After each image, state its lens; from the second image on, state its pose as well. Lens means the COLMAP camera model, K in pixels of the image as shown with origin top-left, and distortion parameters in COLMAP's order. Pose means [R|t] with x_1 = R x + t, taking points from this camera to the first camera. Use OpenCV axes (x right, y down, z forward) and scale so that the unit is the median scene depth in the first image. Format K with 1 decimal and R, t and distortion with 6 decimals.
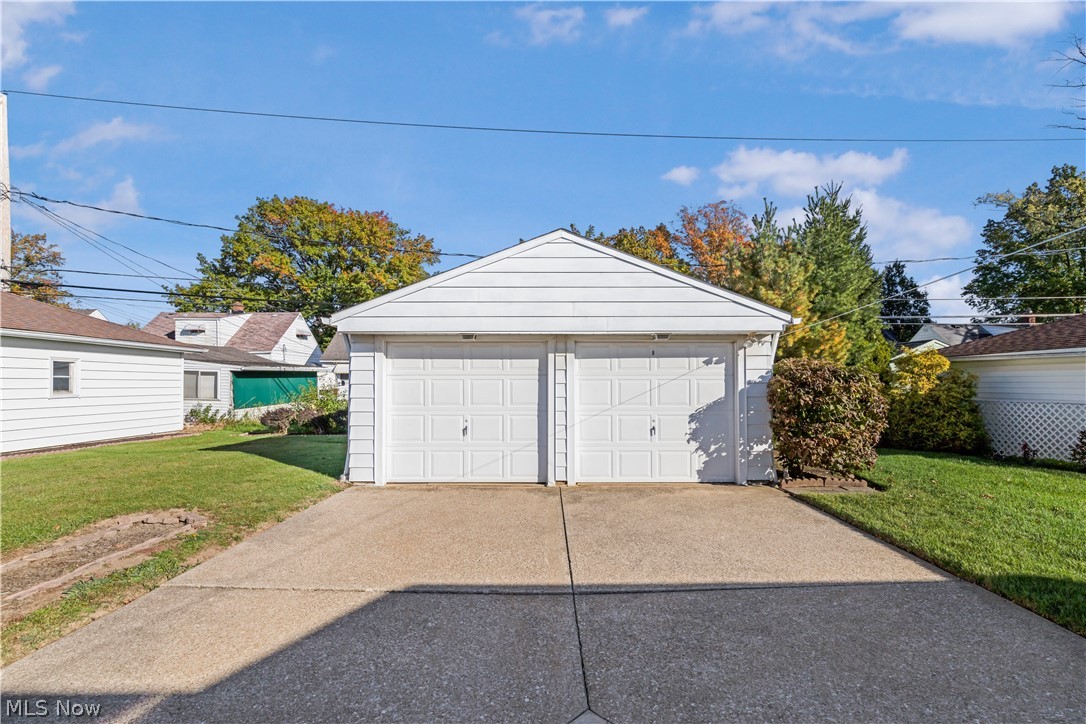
lens RADIAL K [[480.3, 0, 545.6], [0, 480.3, 377.3], [0, 0, 1]] dist [0.002249, 0.000315]
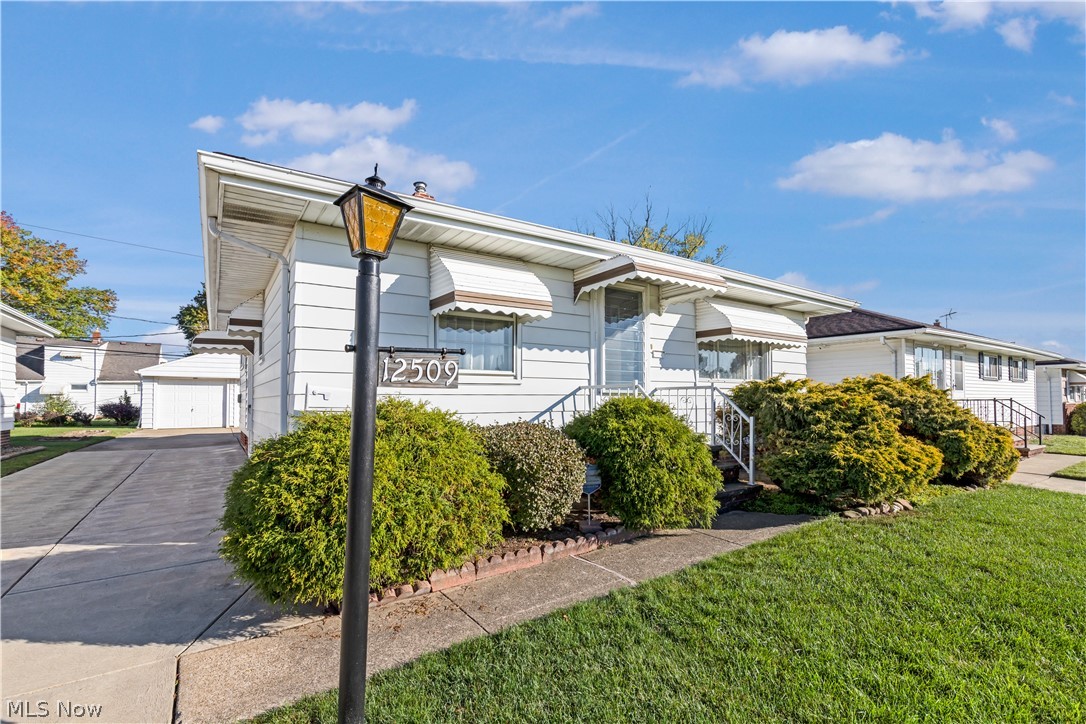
lens RADIAL K [[490.2, 0, 554.6], [0, 490.2, 390.5], [0, 0, 1]] dist [-0.000999, -0.000399]
pose [[0.825412, 0.008919, 0.564460, -0.031739], [0.001284, 0.999843, -0.017676, 0.047172], [-0.564529, 0.015315, 0.825271, -2.641317]]
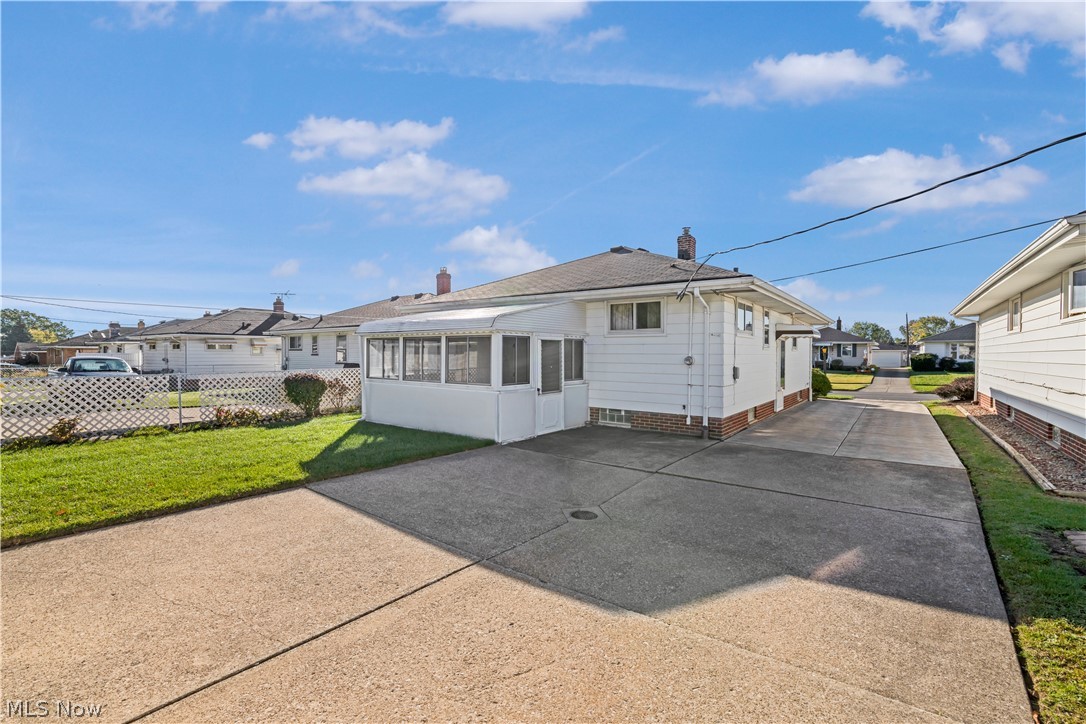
lens RADIAL K [[470.3, 0, 543.0], [0, 470.3, 362.0], [0, 0, 1]] dist [0.000724, -0.000119]
pose [[-0.793396, -0.014648, 0.608530, -0.342333], [-0.005707, 0.999845, 0.016627, -0.003602], [-0.608679, 0.009719, -0.793357, 0.886222]]
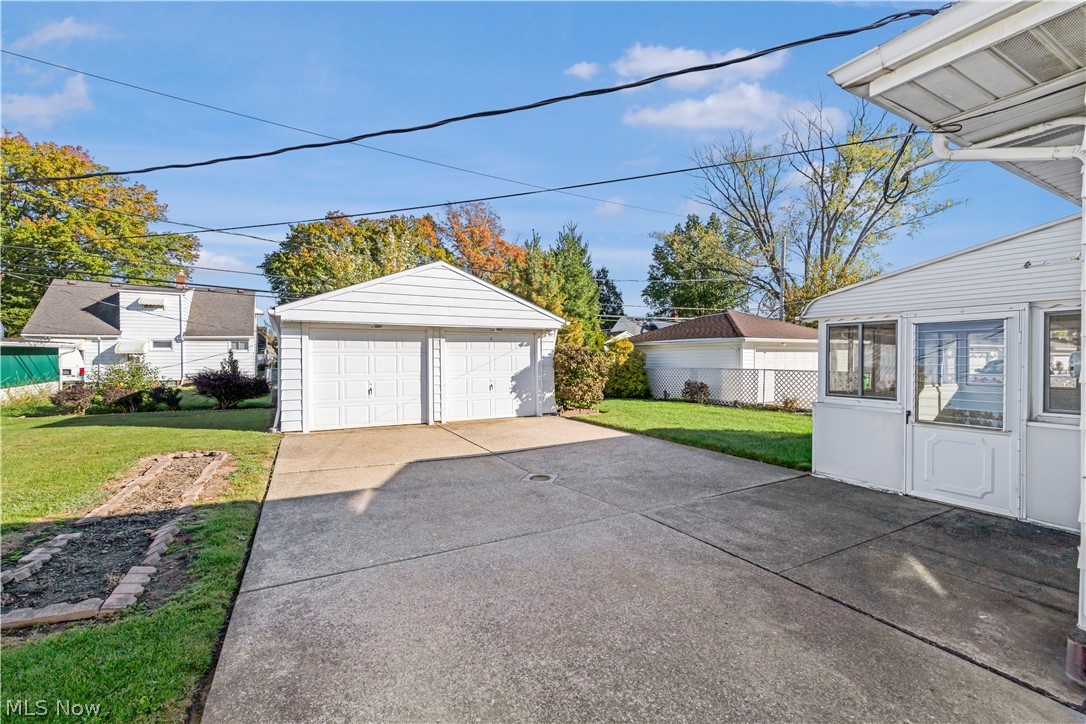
lens RADIAL K [[470.3, 0, 543.0], [0, 470.3, 362.0], [0, 0, 1]] dist [0.000724, -0.000119]
pose [[0.874516, -0.006469, 0.484954, -0.391619], [-0.000231, 0.999905, 0.013755, 0.004545], [-0.484997, -0.012141, 0.874431, -0.473959]]
